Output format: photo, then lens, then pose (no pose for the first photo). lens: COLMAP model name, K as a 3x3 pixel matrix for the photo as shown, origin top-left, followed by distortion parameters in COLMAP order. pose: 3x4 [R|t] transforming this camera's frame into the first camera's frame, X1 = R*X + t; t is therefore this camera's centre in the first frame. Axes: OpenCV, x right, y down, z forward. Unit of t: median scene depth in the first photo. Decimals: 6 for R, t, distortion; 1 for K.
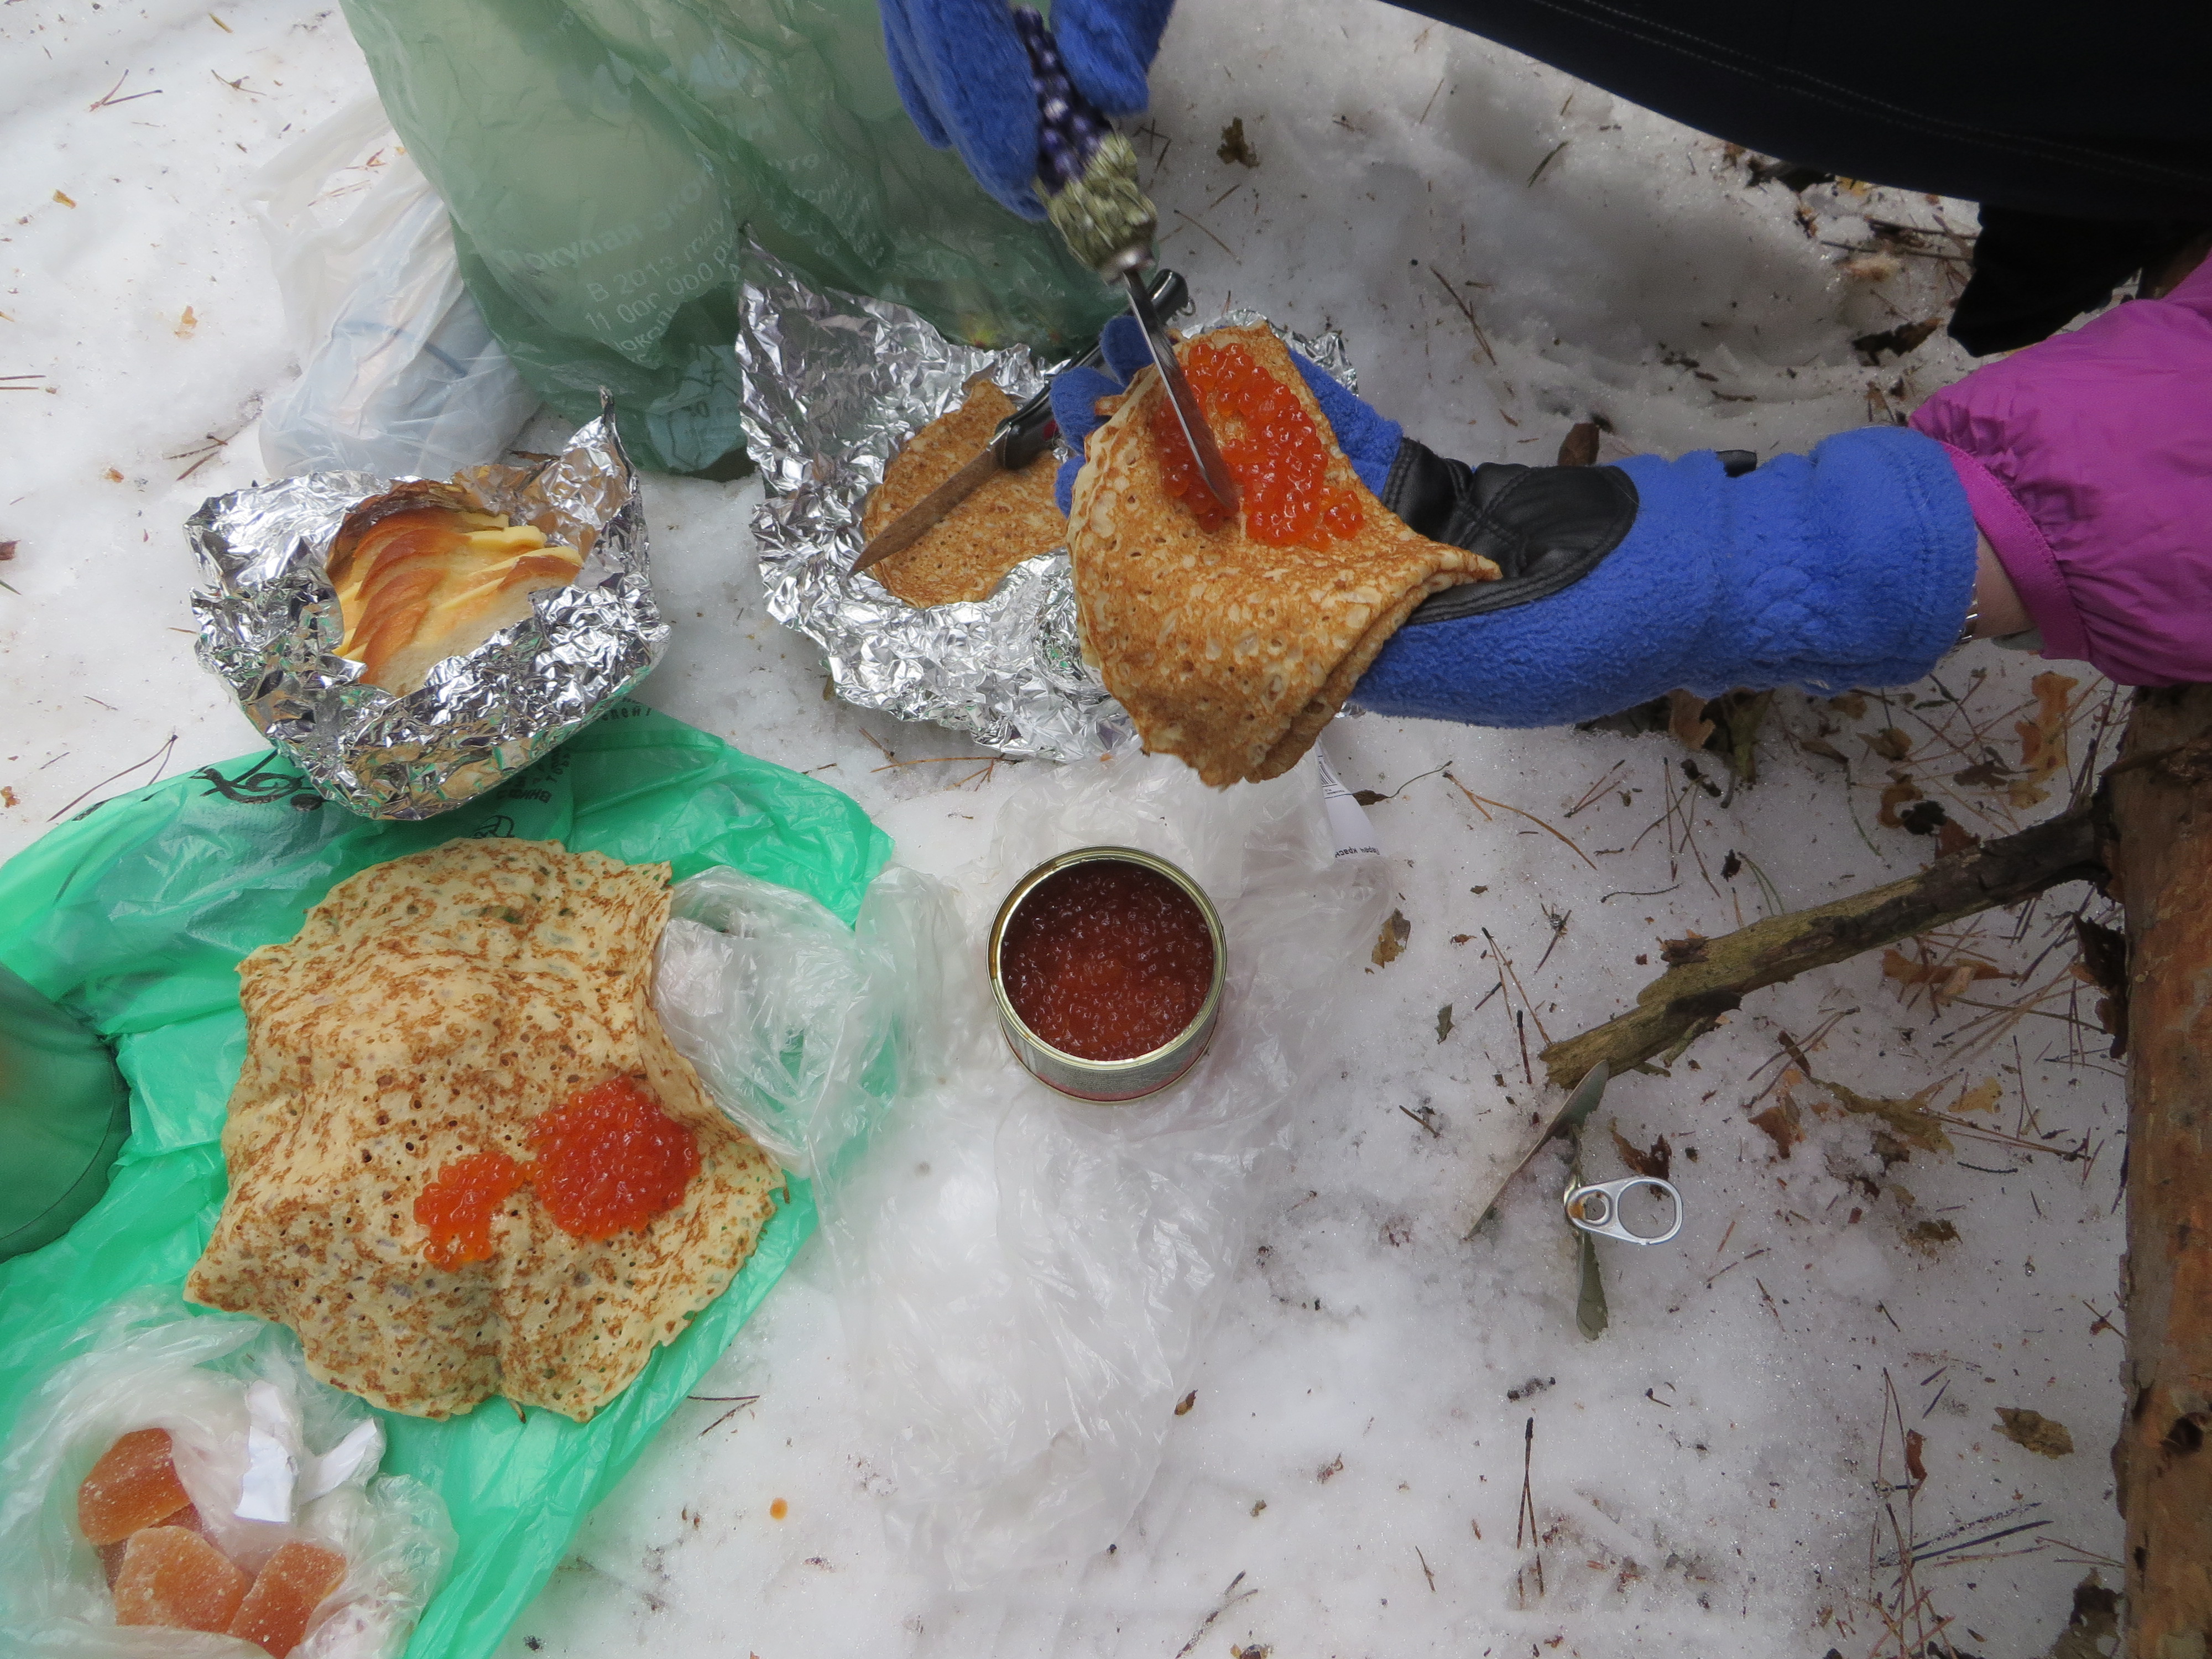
lens RADIAL K [[1712.7, 0, 1090.6], [0, 1712.7, 840.7], [0, 0, 1]] dist [0.008772, 0.004190]
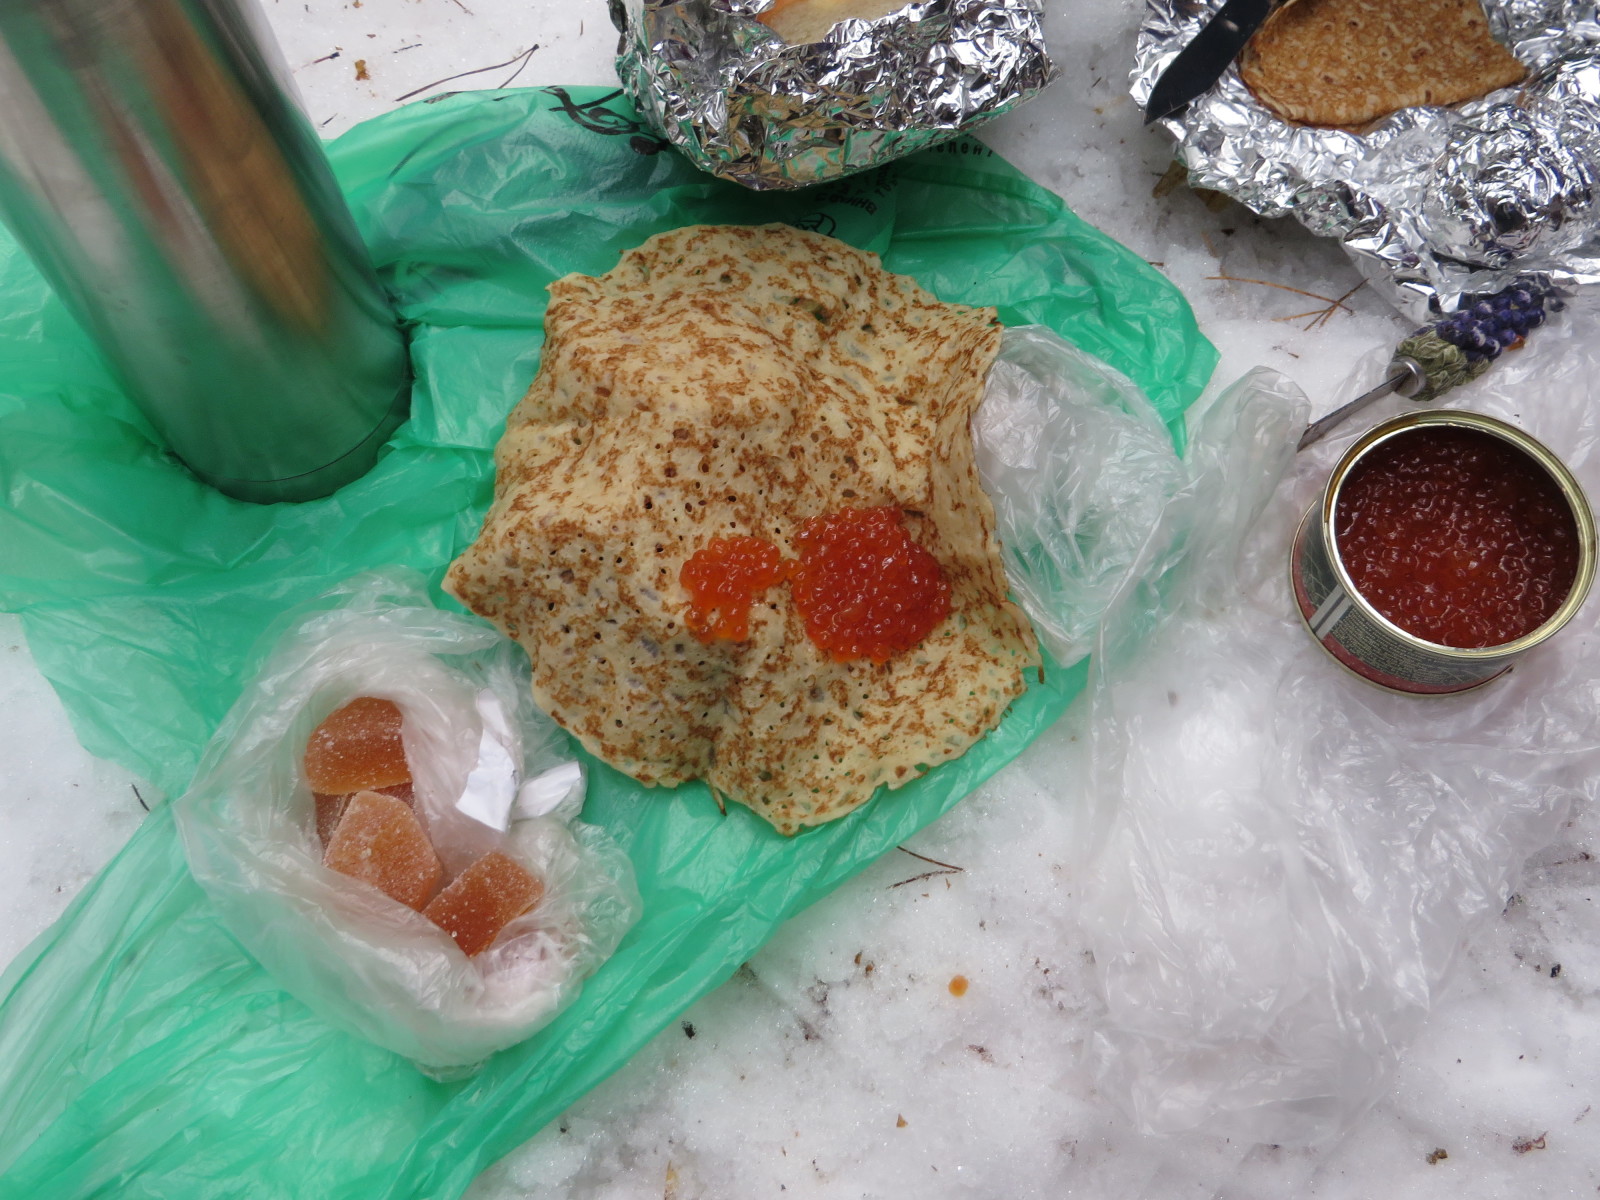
lens RADIAL K [[1551.2, 0, 776.4], [0, 1551.2, 608.2], [0, 0, 1]] dist [-0.021982, 0.022868]
pose [[0.943699, 0.298498, -0.142585, -0.197763], [-0.282715, 0.951554, 0.120903, 0.106445], [0.171767, -0.073786, 0.982371, 0.146566]]
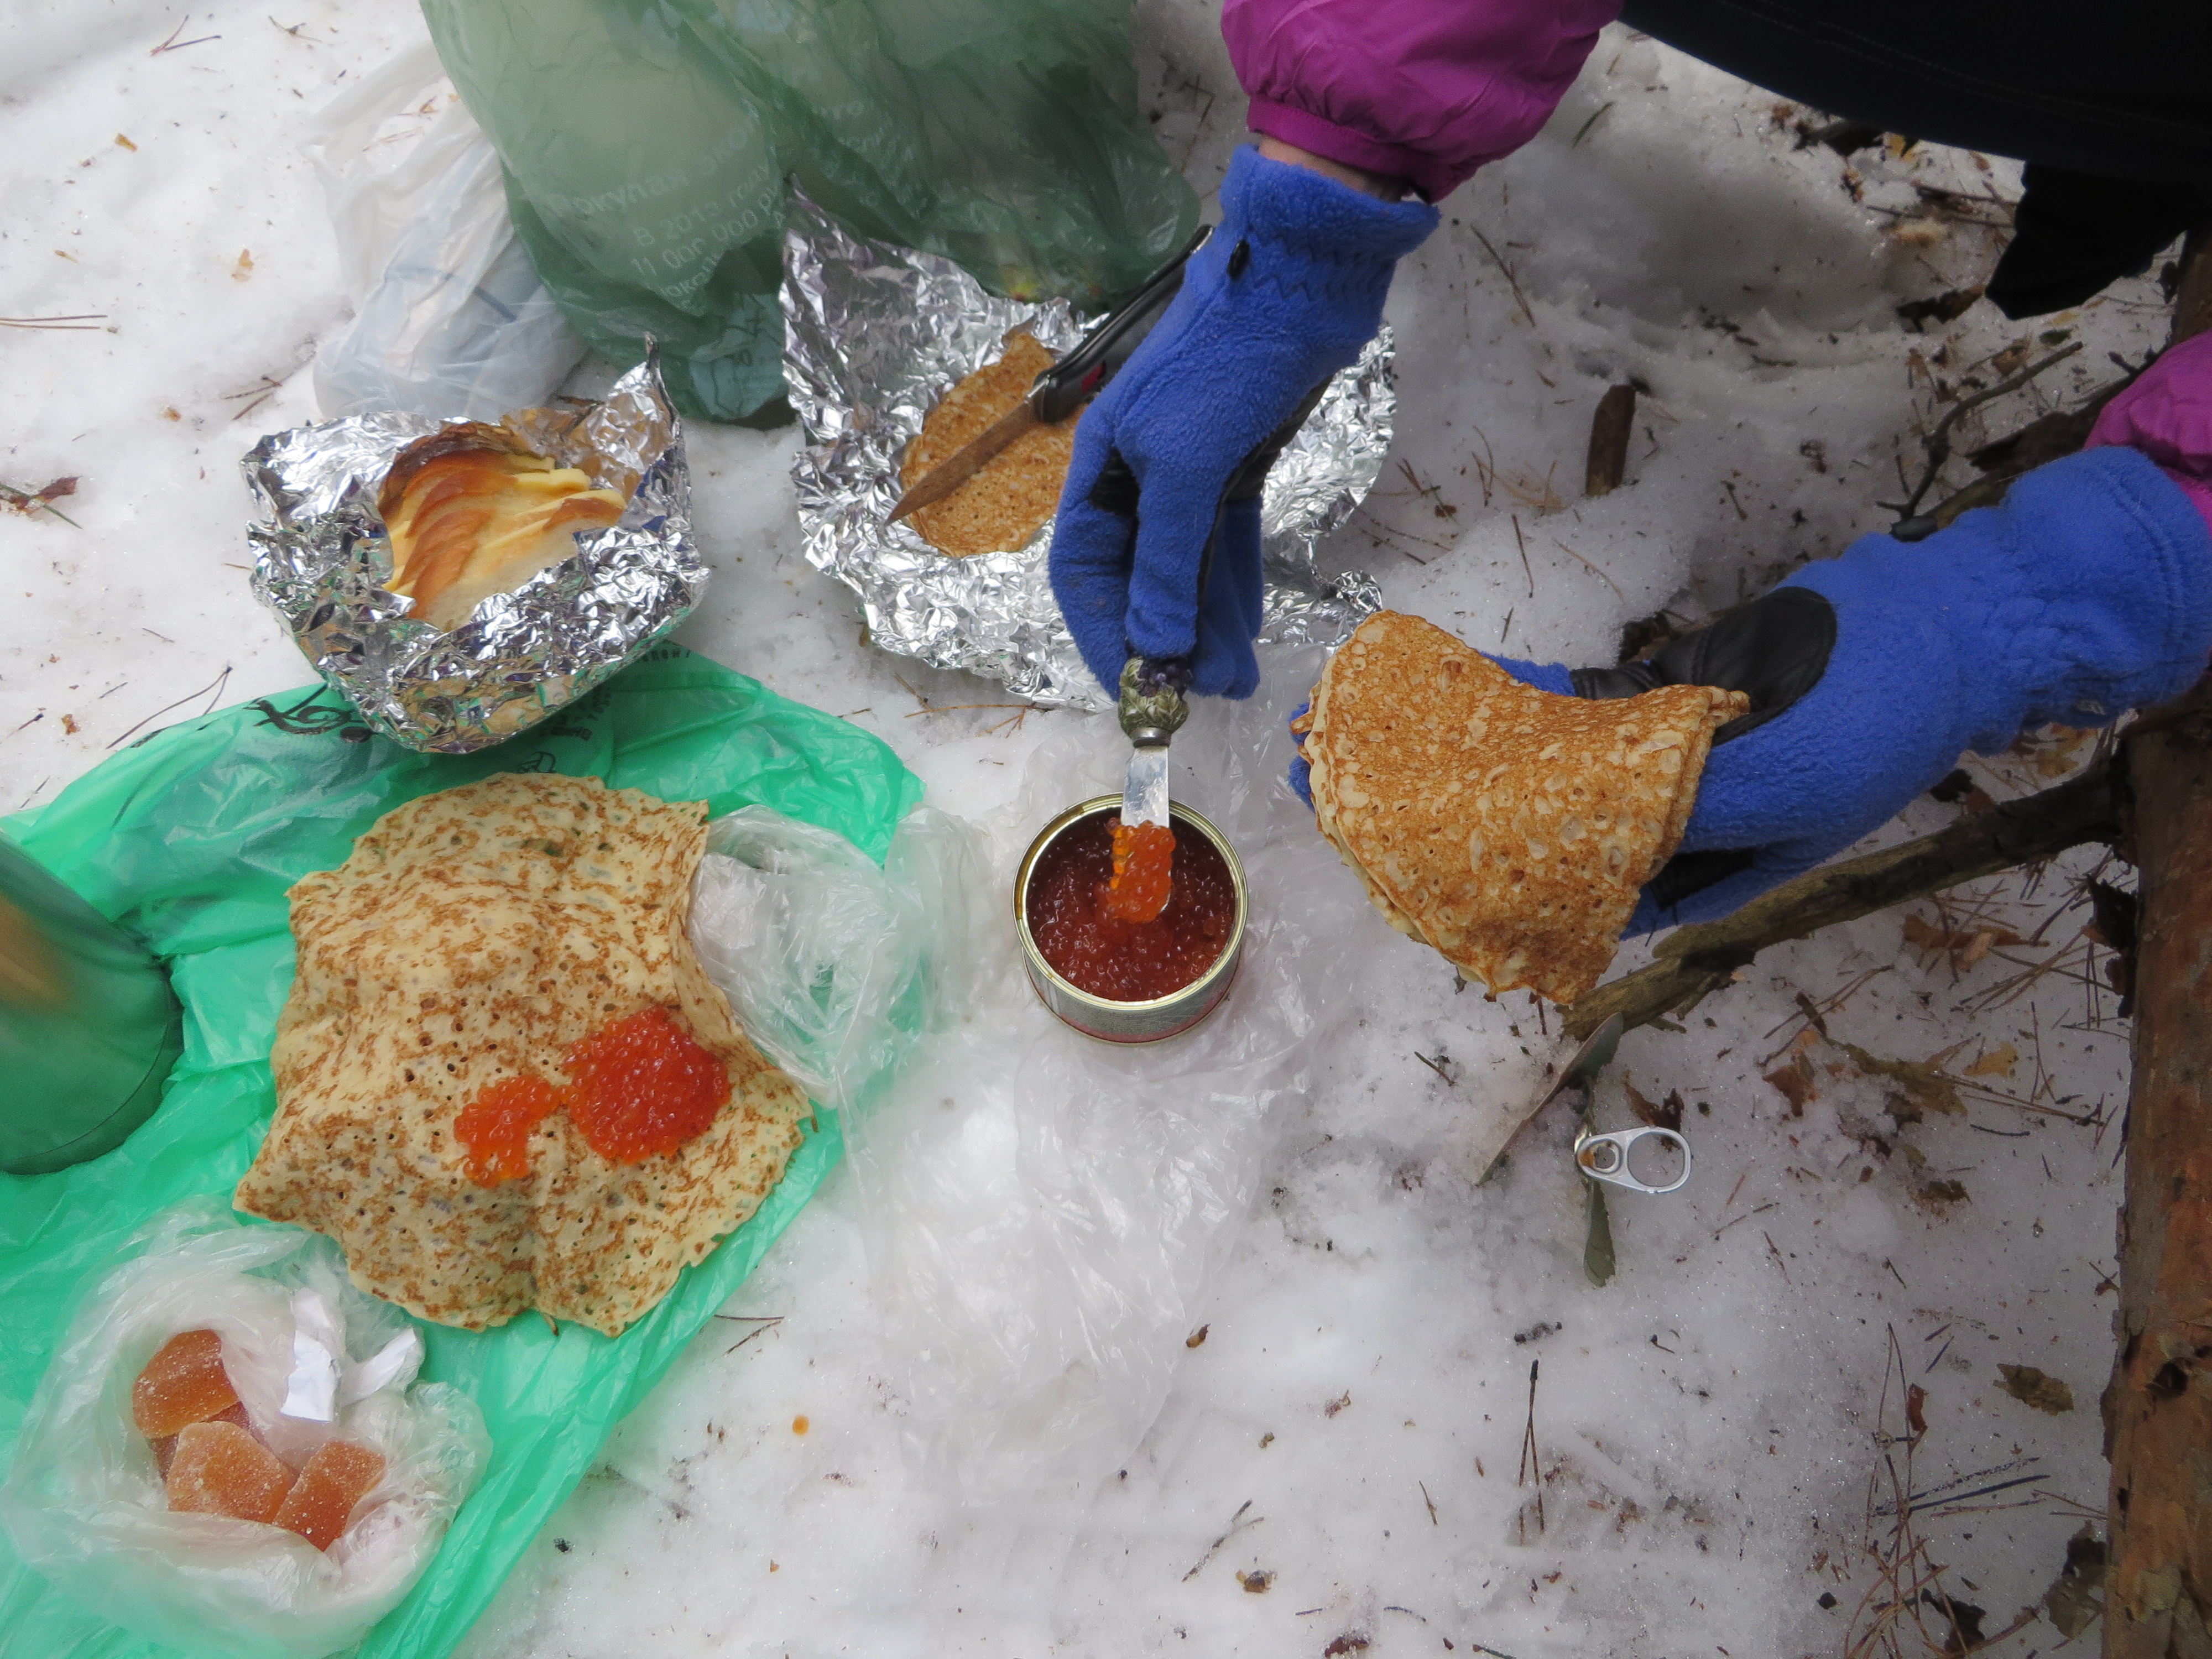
lens RADIAL K [[1712.7, 0, 1090.6], [0, 1712.7, 840.7], [0, 0, 1]] dist [0.008772, 0.004190]
pose [[0.999549, 0.021033, -0.021456, 0.006876], [-0.020603, 0.999586, 0.020088, 0.012203], [0.021870, -0.019636, 0.999568, -0.019568]]
